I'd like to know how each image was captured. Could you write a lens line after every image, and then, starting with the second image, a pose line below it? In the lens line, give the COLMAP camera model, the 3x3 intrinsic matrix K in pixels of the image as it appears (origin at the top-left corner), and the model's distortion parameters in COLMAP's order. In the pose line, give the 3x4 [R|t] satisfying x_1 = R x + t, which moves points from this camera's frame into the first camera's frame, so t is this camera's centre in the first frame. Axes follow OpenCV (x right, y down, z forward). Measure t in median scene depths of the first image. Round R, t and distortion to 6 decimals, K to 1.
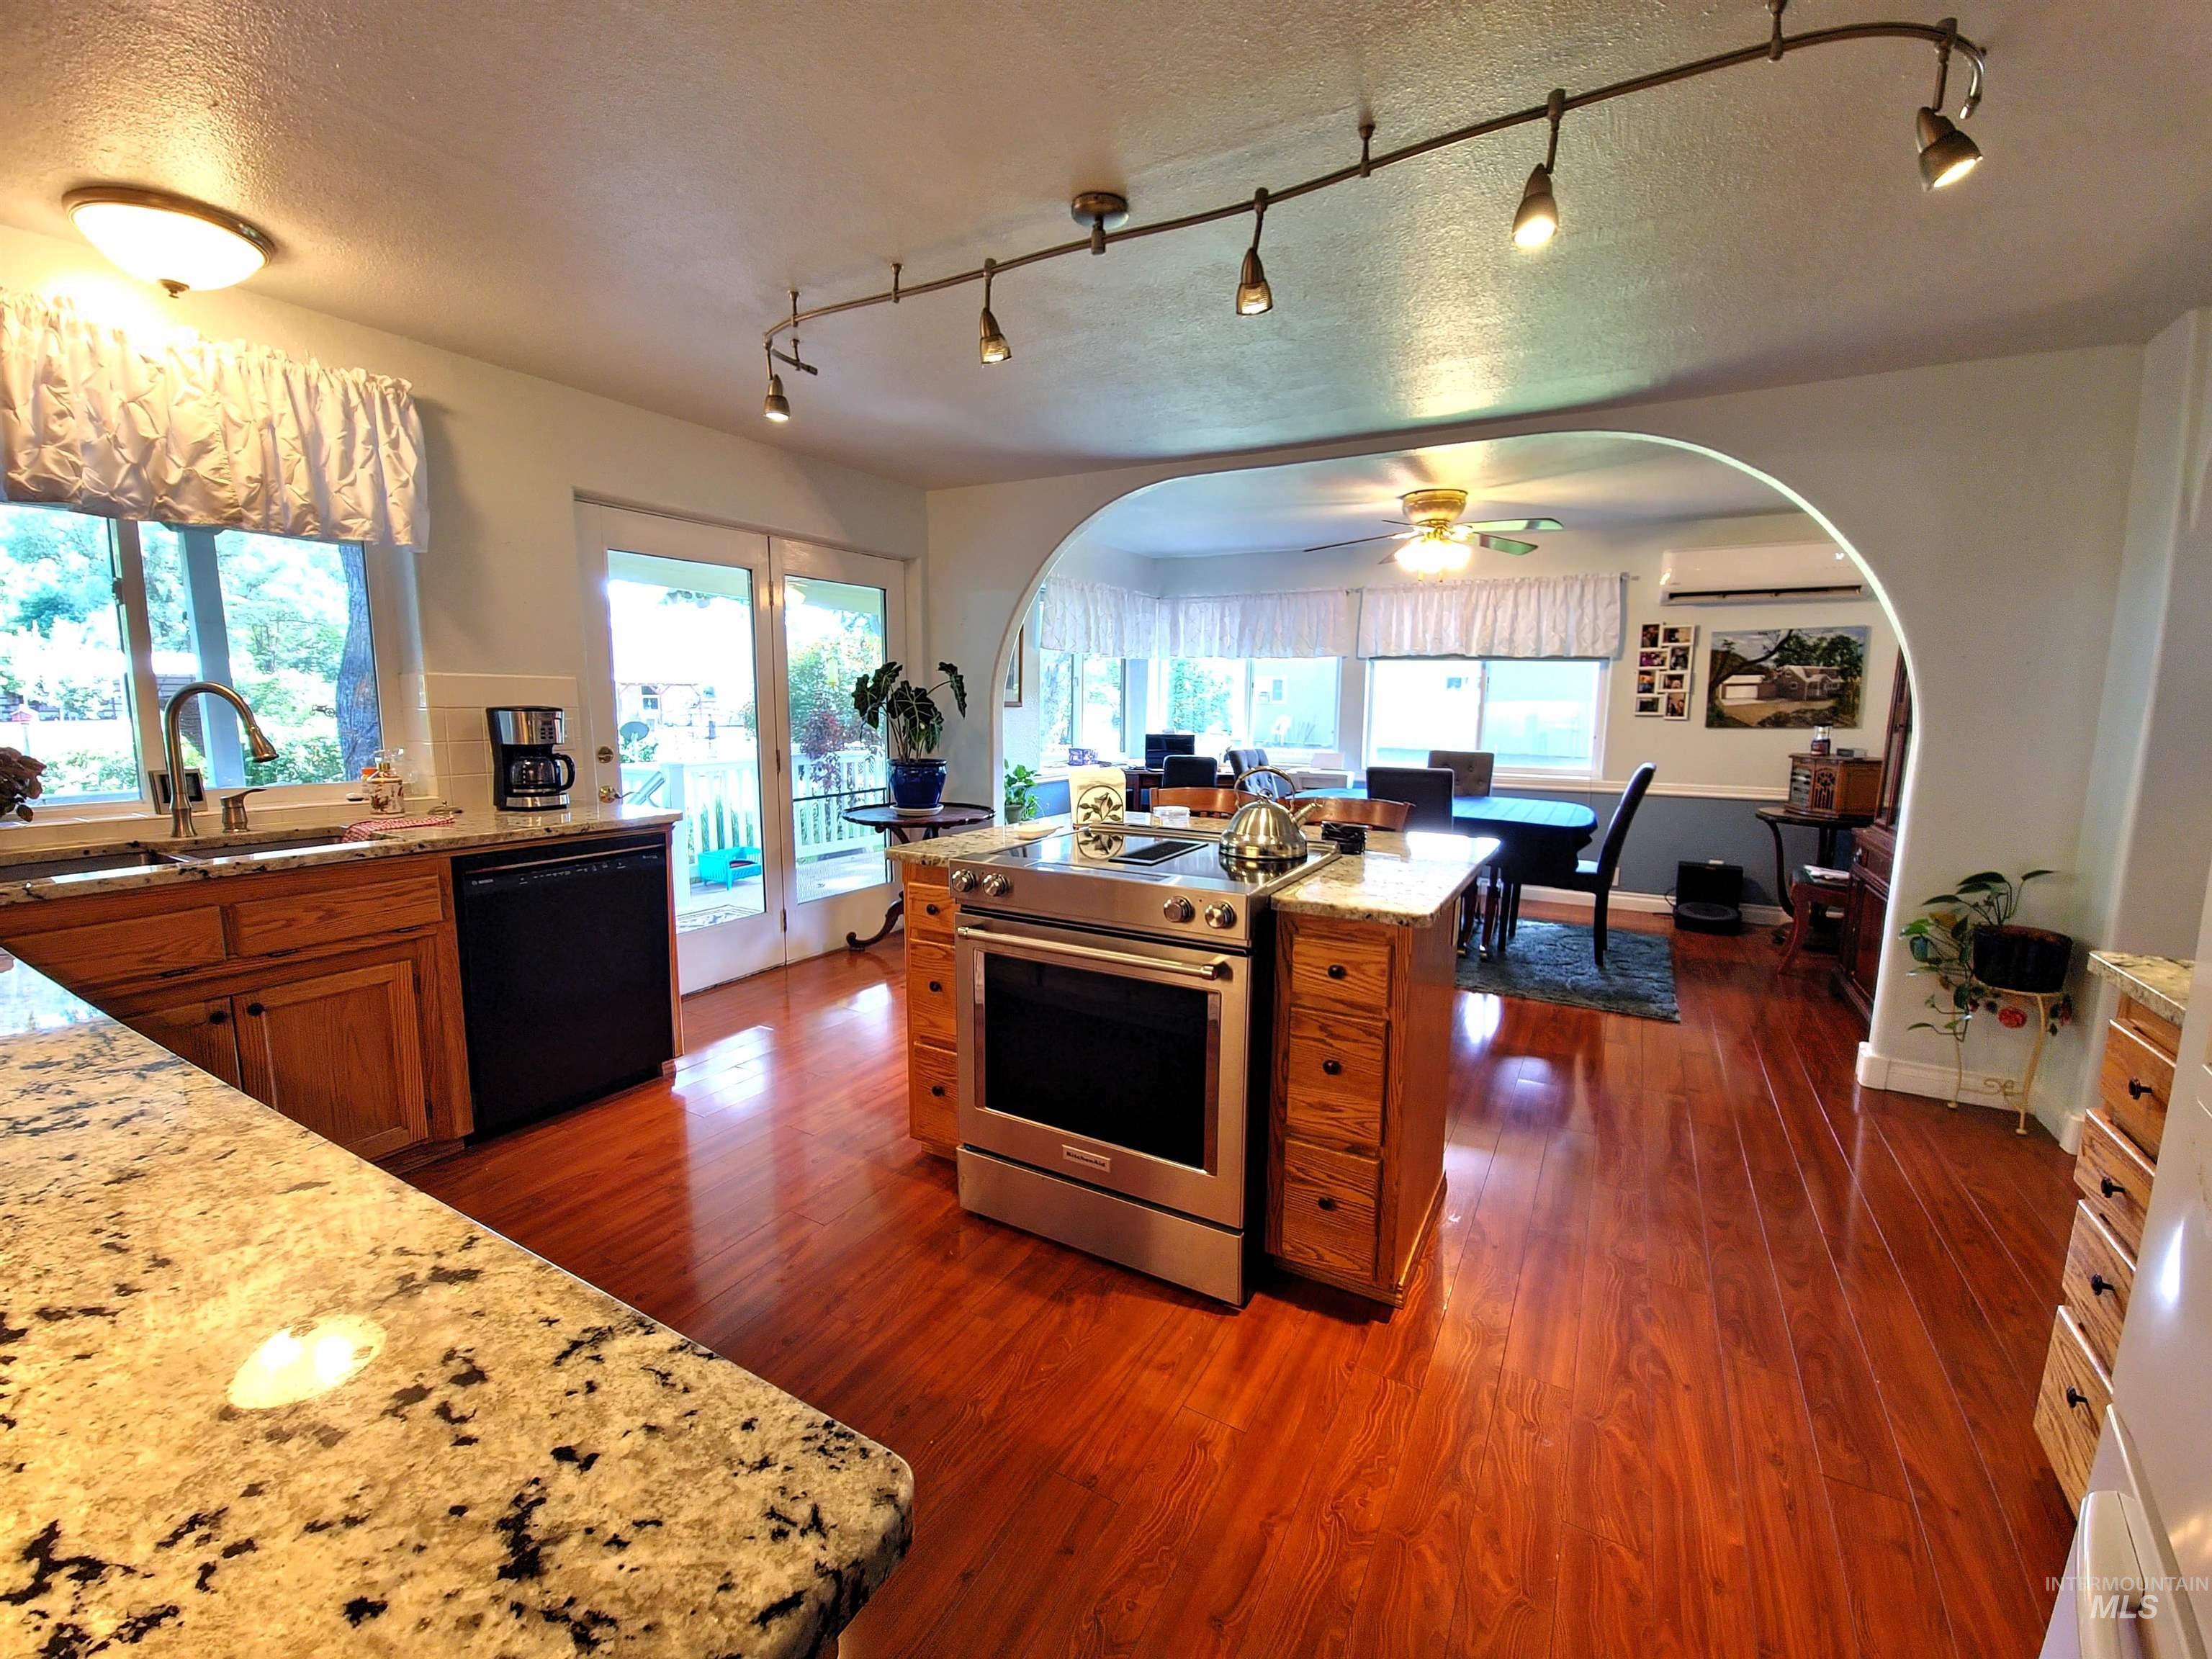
lens RADIAL K [[910.4, 0, 1112.8], [0, 910.4, 818.5], [0, 0, 1]] dist [0.000930, -0.002157]
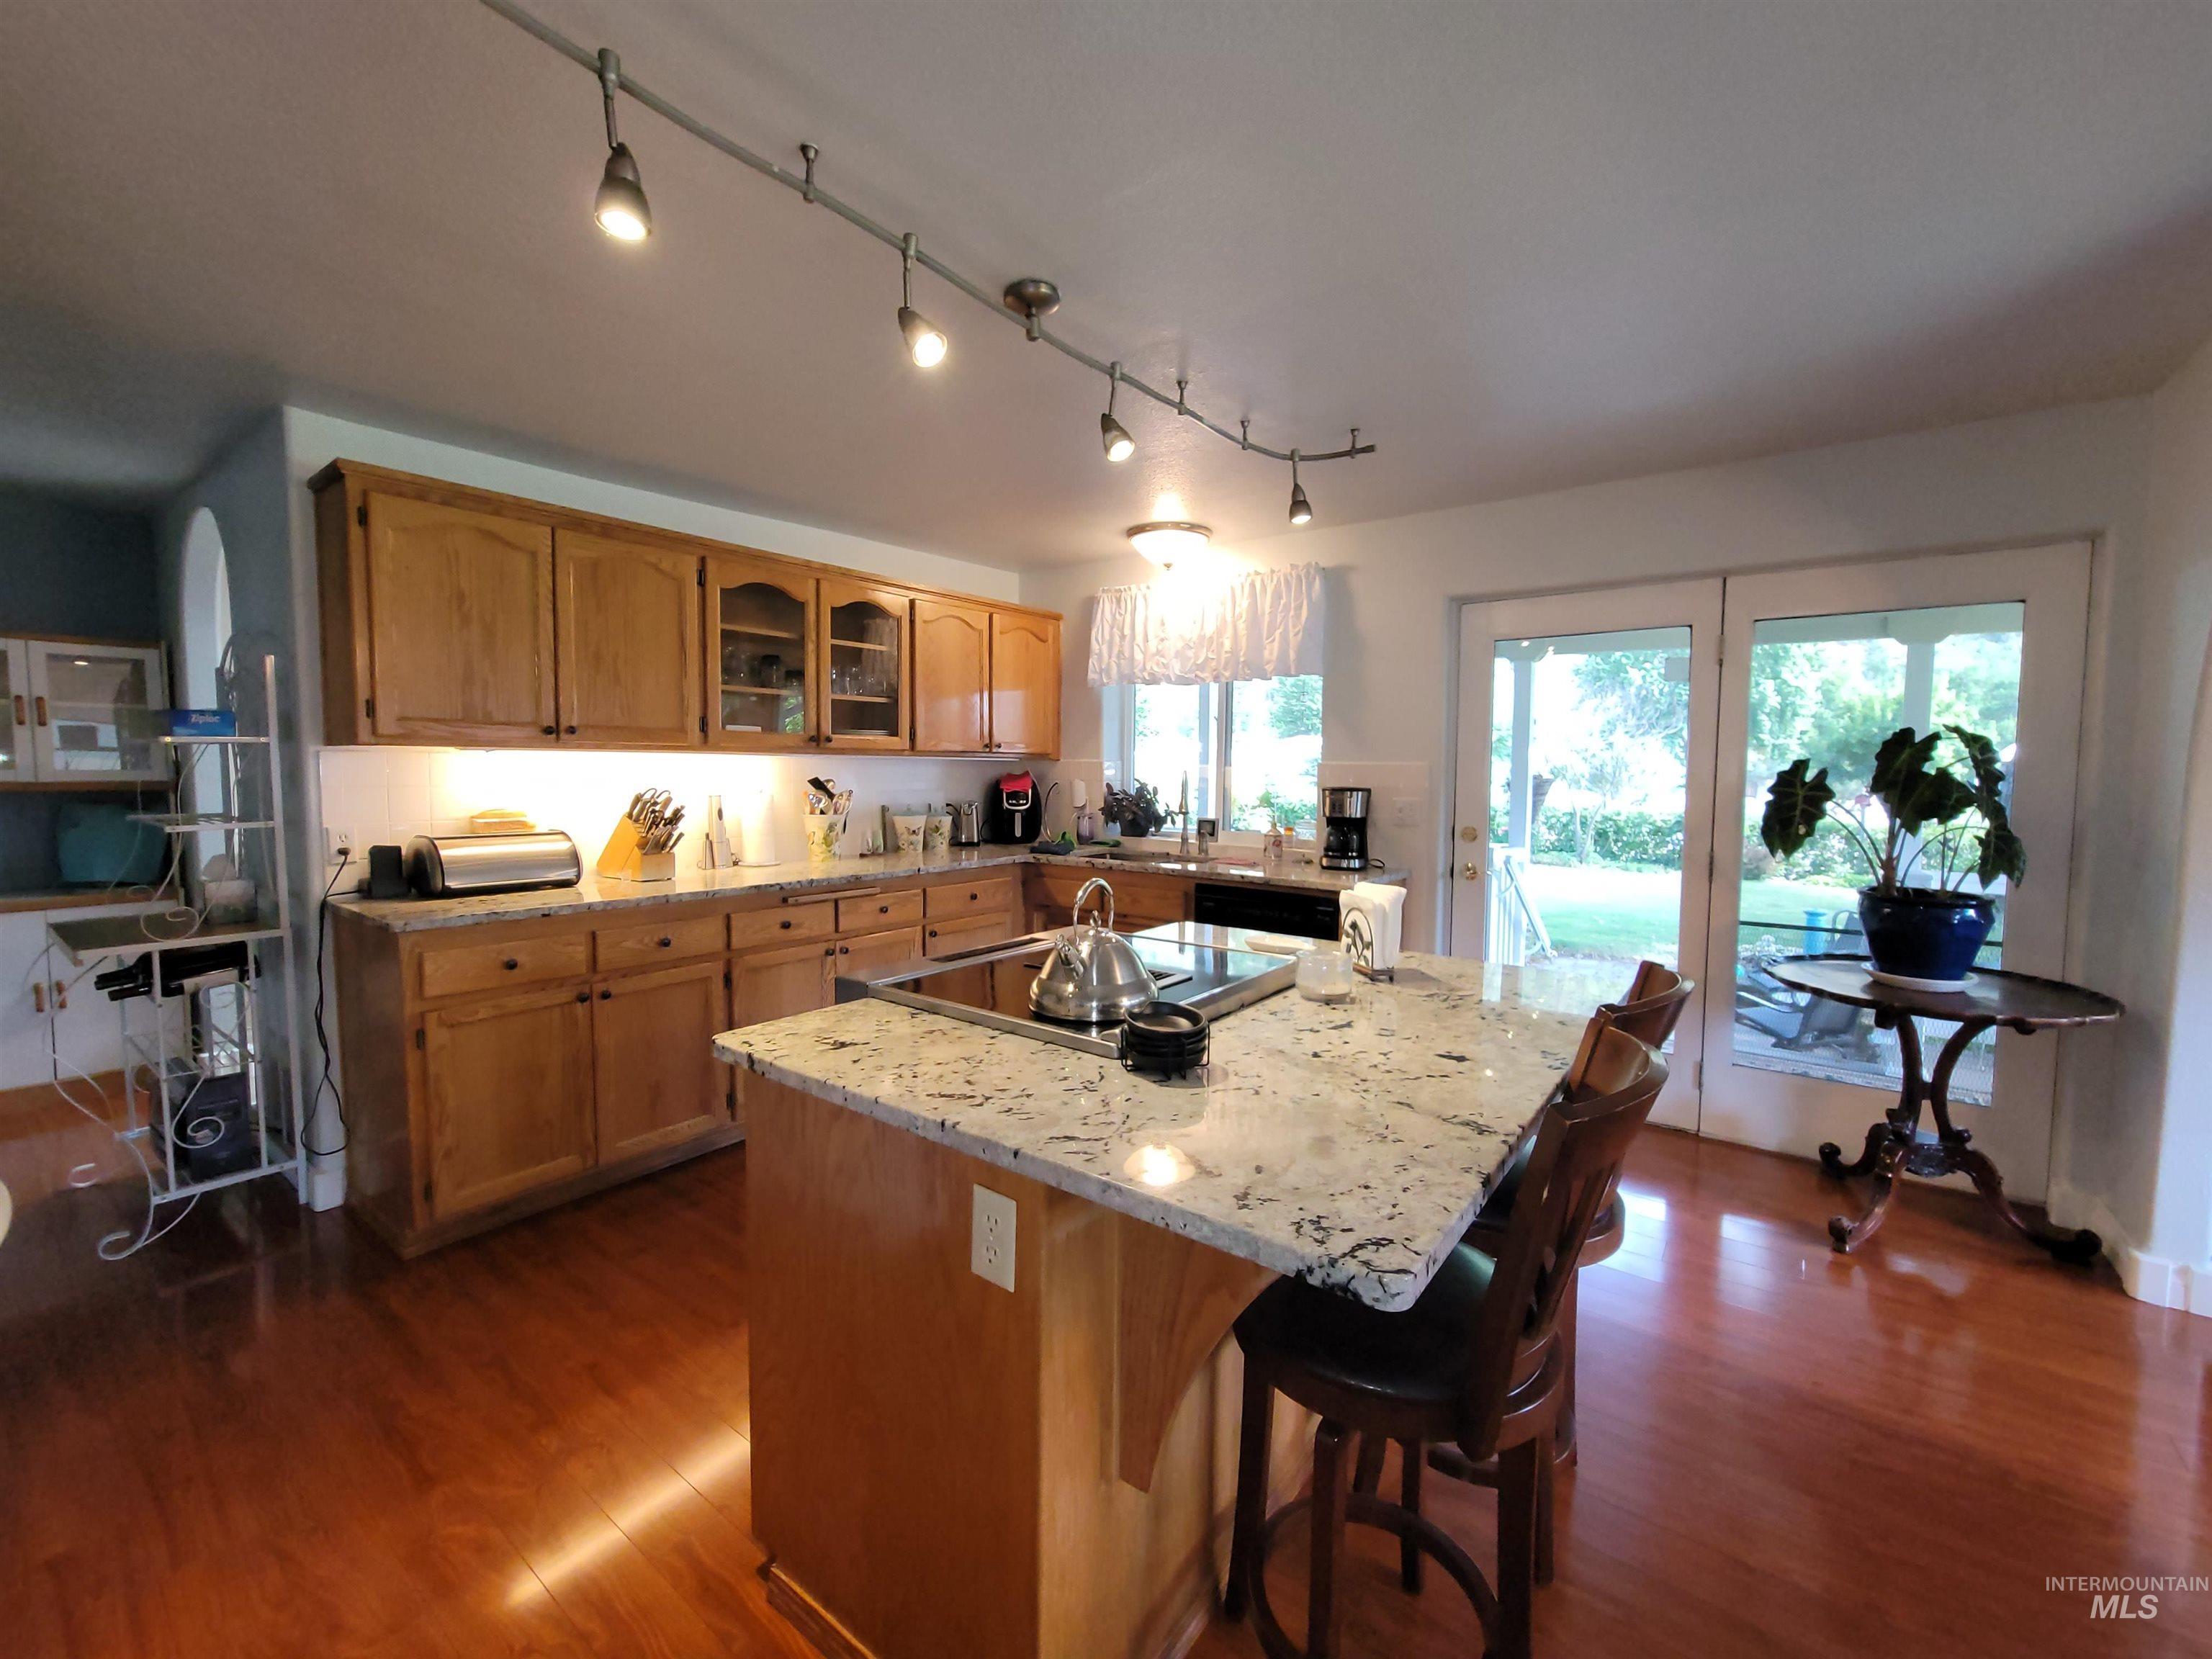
lens RADIAL K [[910.4, 0, 1098.8], [0, 910.4, 827.4], [0, 0, 1]] dist [0.000930, -0.002157]
pose [[-0.139250, 0.055851, -0.988681, 0.447531], [-0.139838, 0.987294, 0.075468, -0.079699], [0.980334, 0.148764, -0.129670, 0.577423]]
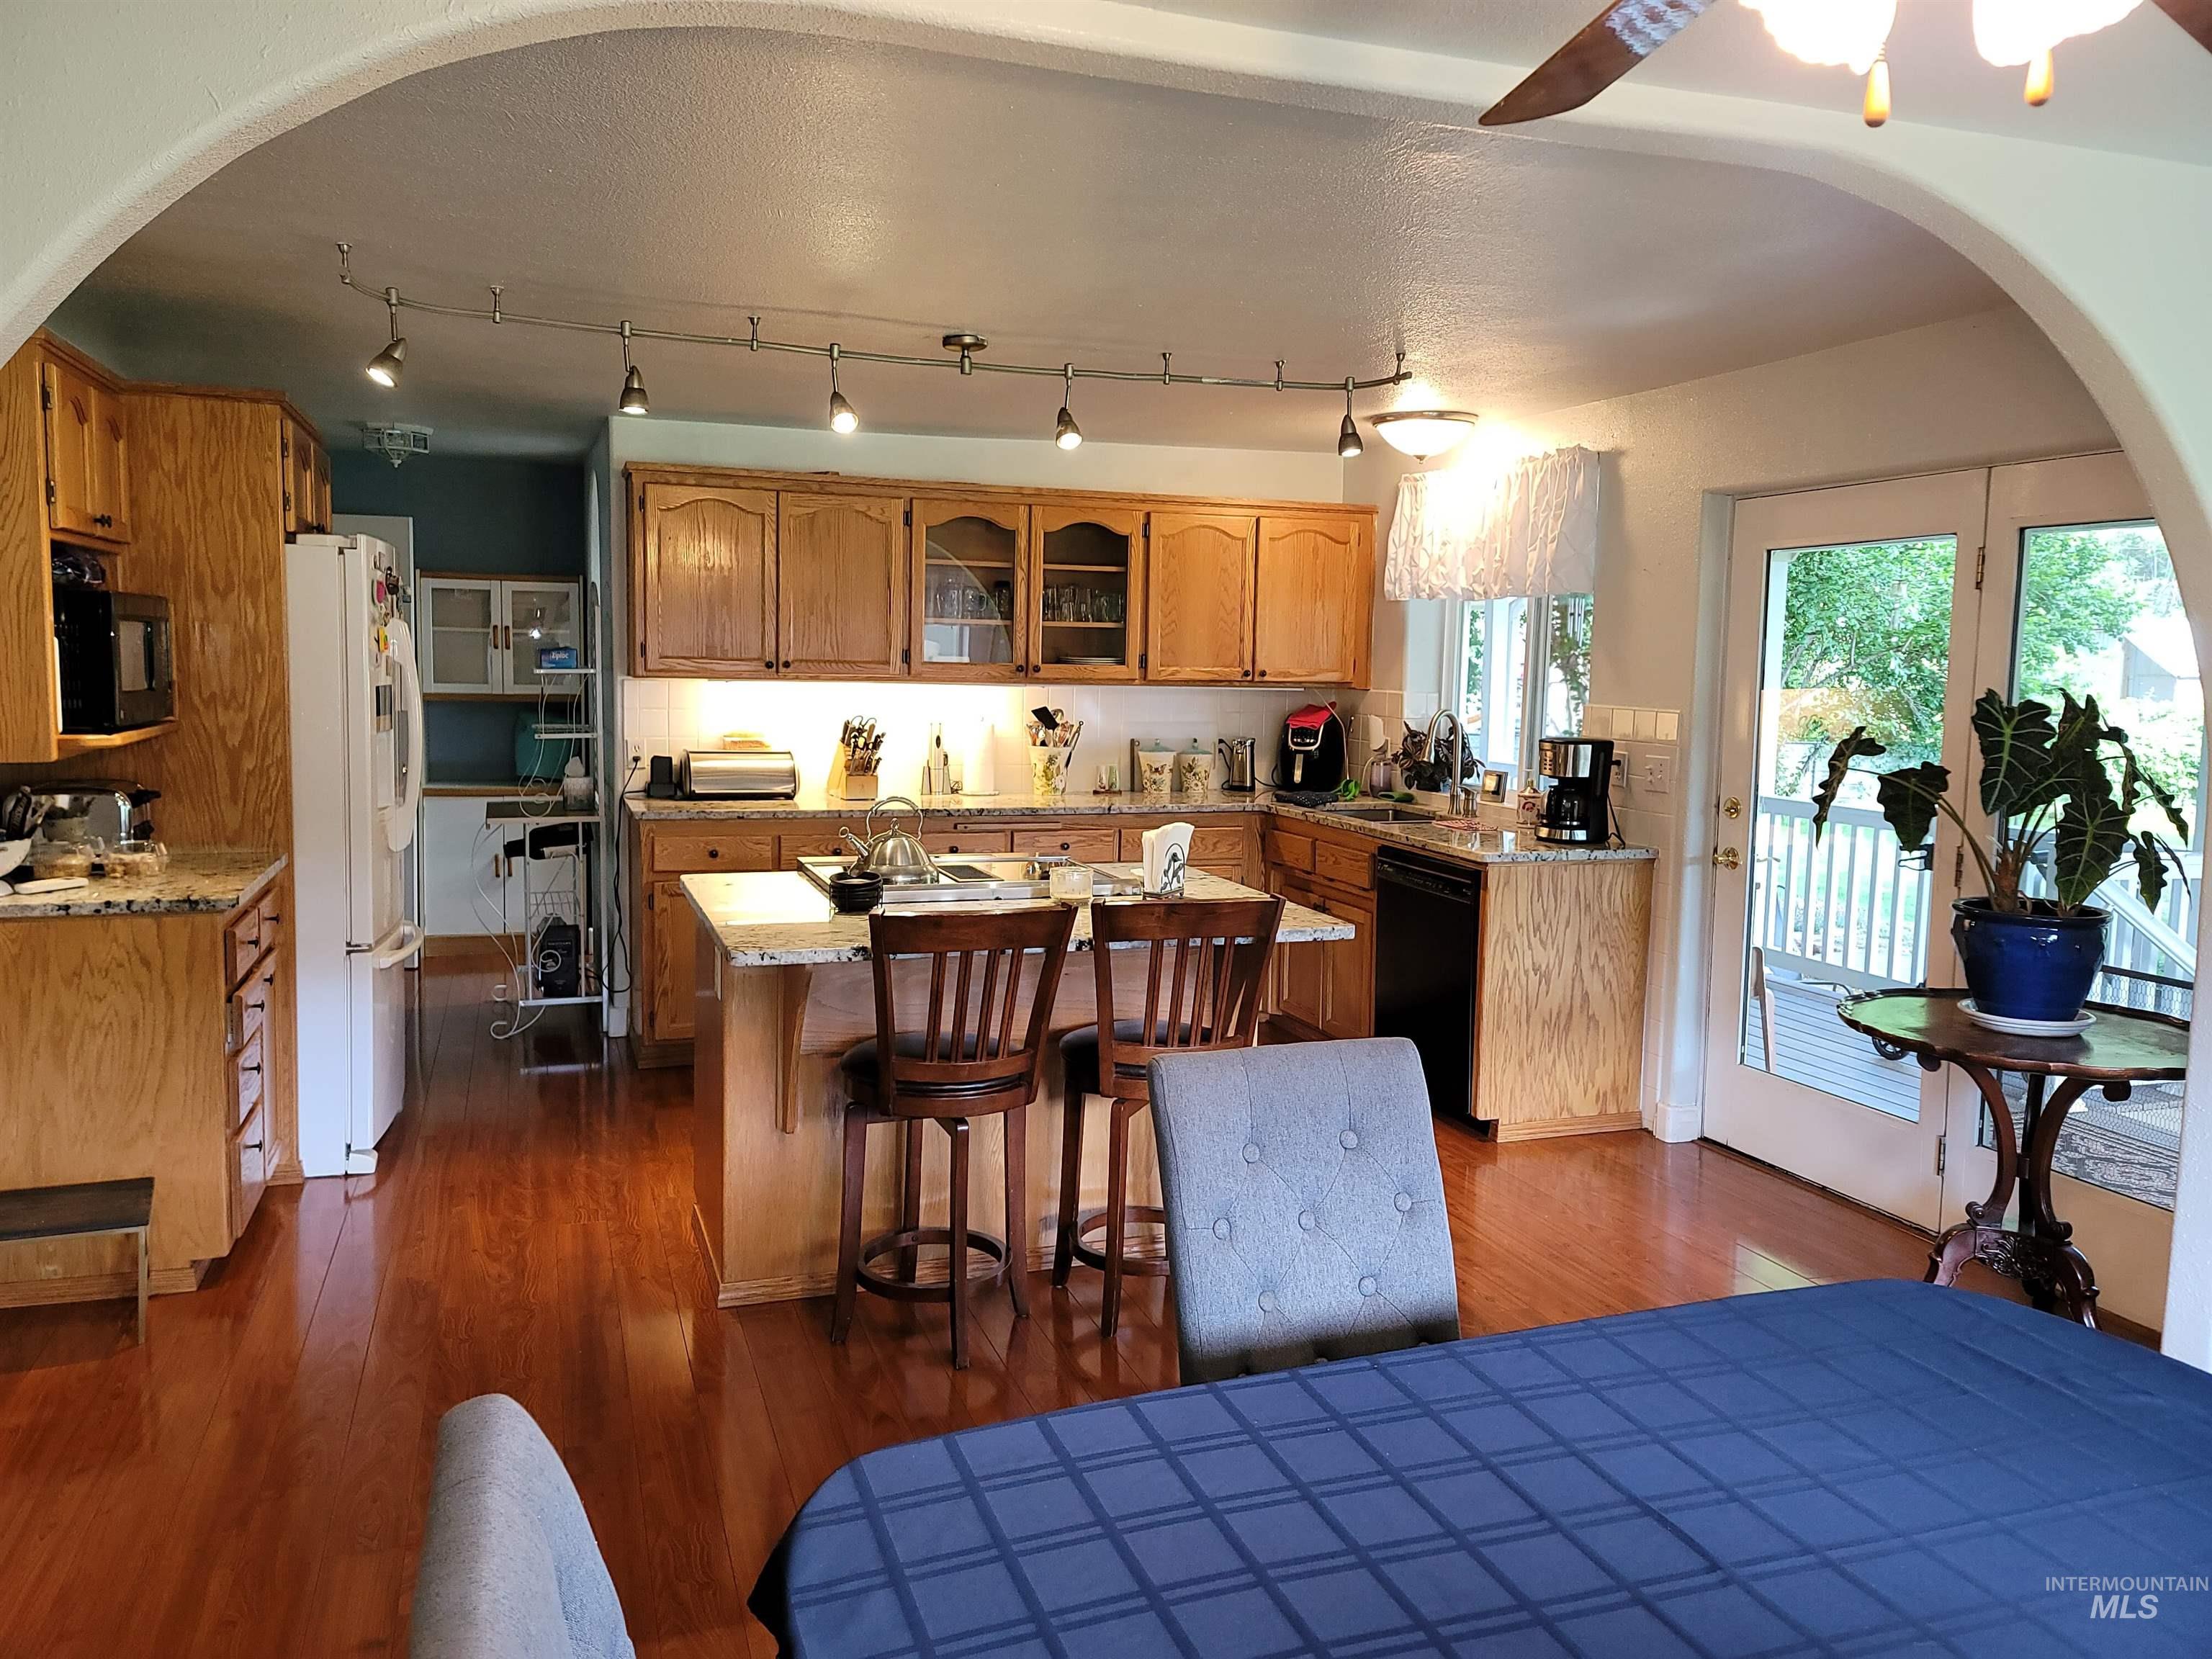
lens RADIAL K [[1612.7, 0, 1098.6], [0, 1612.7, 807.2], [0, 0, 1]] dist [0.069136, -0.041336]
pose [[-0.656740, 0.050139, -0.752449, 0.713800], [-0.125318, 0.976658, 0.174457, -0.203501], [0.743632, 0.208868, -0.635127, 1.215227]]
